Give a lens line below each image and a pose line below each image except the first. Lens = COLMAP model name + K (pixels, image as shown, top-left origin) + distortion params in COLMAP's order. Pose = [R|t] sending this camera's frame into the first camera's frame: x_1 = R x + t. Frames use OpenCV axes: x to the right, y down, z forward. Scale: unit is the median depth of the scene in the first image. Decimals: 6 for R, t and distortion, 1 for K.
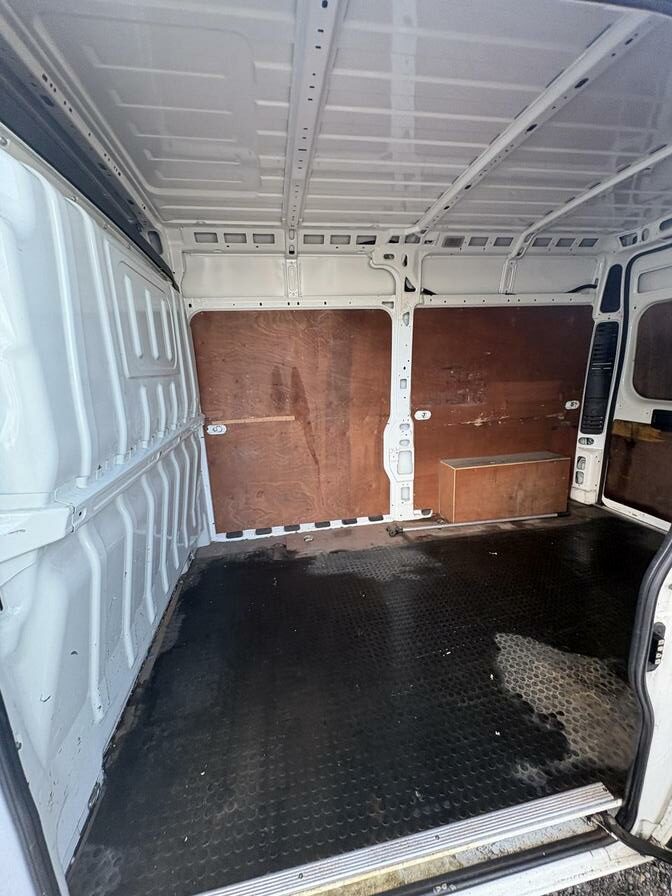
lens RADIAL K [[359.8, 0, 338.8], [0, 359.8, 449.7], [0, 0, 1]] dist [0.003443, 0.000409]
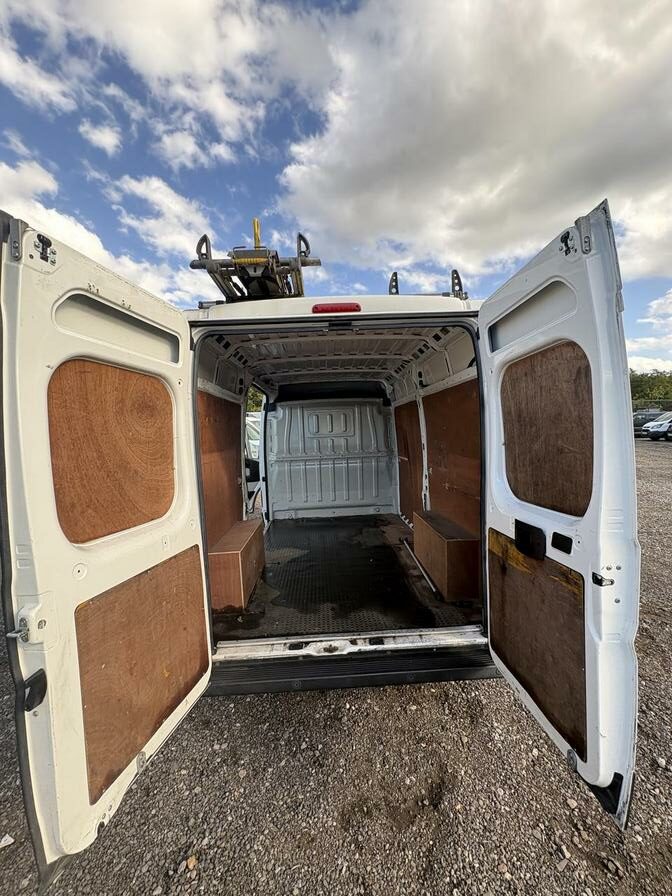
lens RADIAL K [[355.3, 0, 336.0], [0, 355.3, 448.0], [0, 0, 1]] dist [-0.004060, -0.000129]
pose [[-0.154854, 0.074970, -0.985089, 1.671975], [-0.191140, 0.976003, 0.104326, -0.258590], [0.969271, 0.204445, -0.136808, 0.865670]]
